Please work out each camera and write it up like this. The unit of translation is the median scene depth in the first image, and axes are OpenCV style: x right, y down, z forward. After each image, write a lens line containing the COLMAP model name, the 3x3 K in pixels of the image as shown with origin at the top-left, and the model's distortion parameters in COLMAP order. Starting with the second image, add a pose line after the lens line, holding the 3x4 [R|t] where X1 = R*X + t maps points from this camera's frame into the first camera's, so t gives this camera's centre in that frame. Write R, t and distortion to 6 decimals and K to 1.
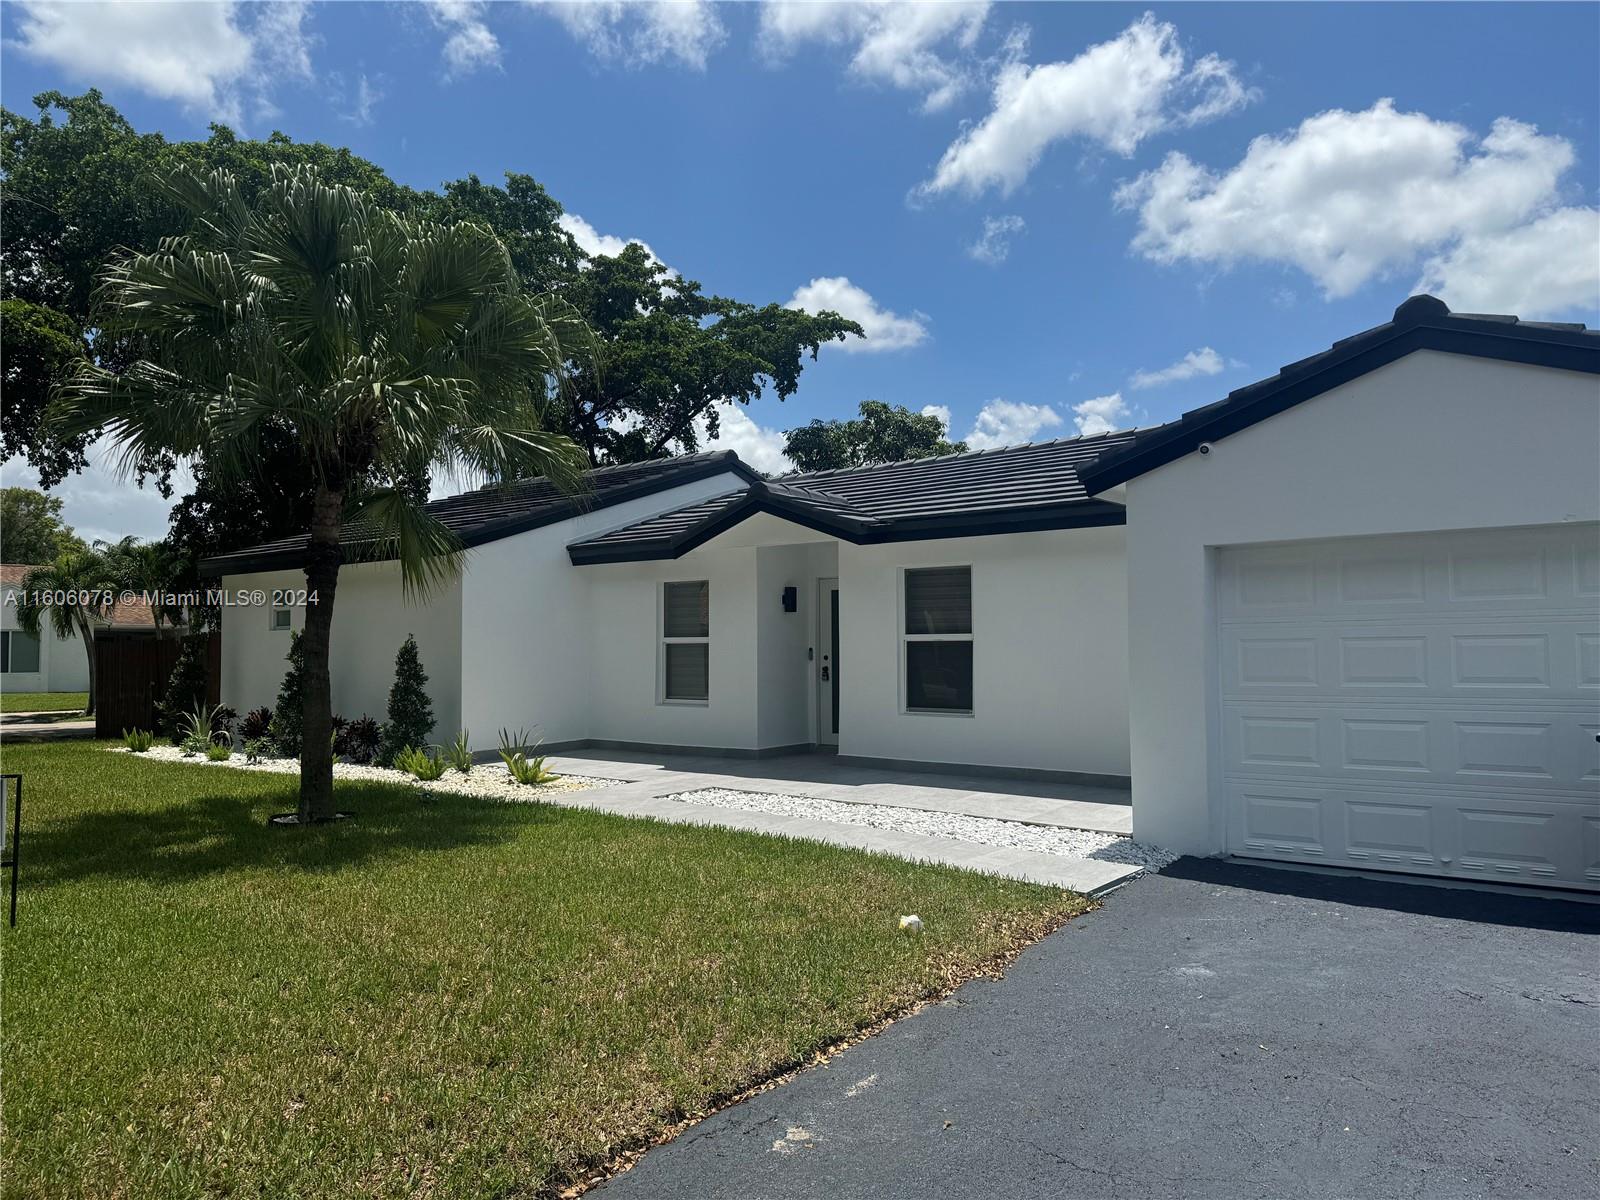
lens RADIAL K [[1127.5, 0, 805.4], [0, 1127.5, 595.8], [0, 0, 1]] dist [0.069306, -0.094601]
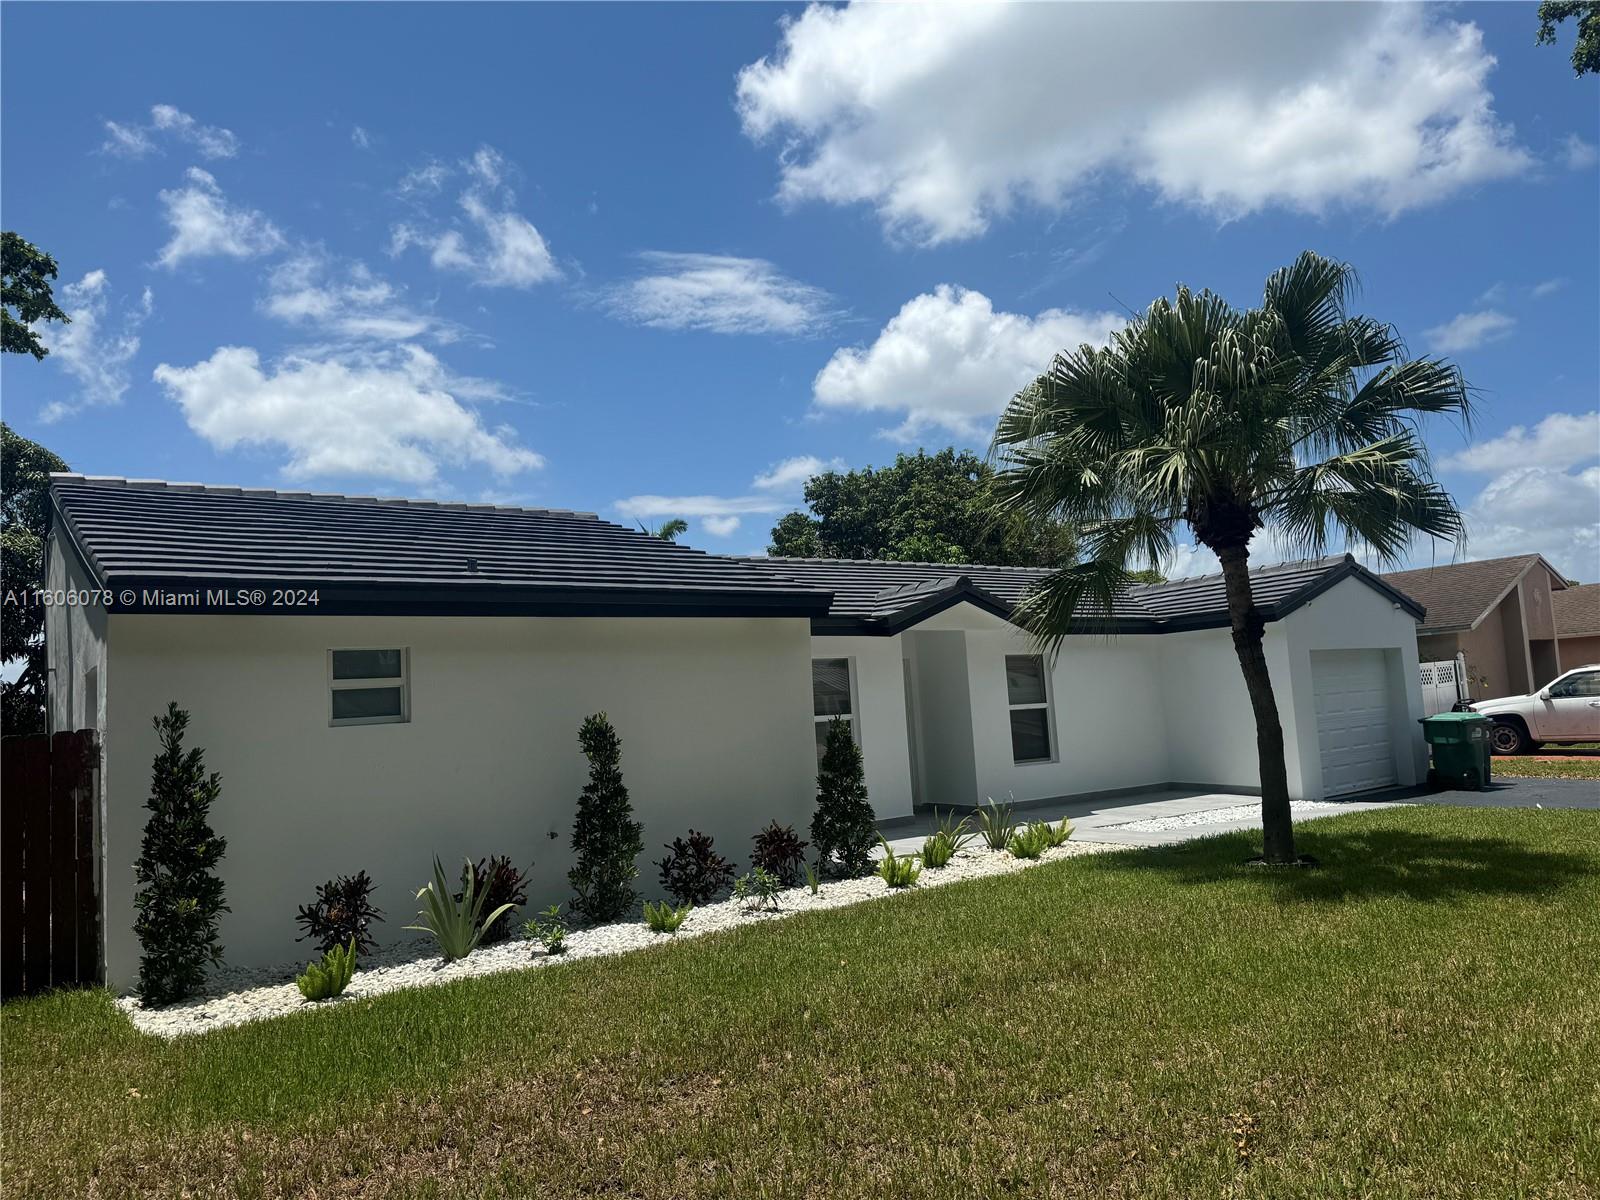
lens RADIAL K [[1125.5, 0, 799.3], [0, 1125.5, 618.7], [0, 0, 1]] dist [0.062461, 0.001047]
pose [[0.244608, 0.080723, 0.966256, -2.804323], [0.021047, 0.995852, -0.088524, 0.104315], [-0.969394, 0.041990, 0.241894, 2.097644]]
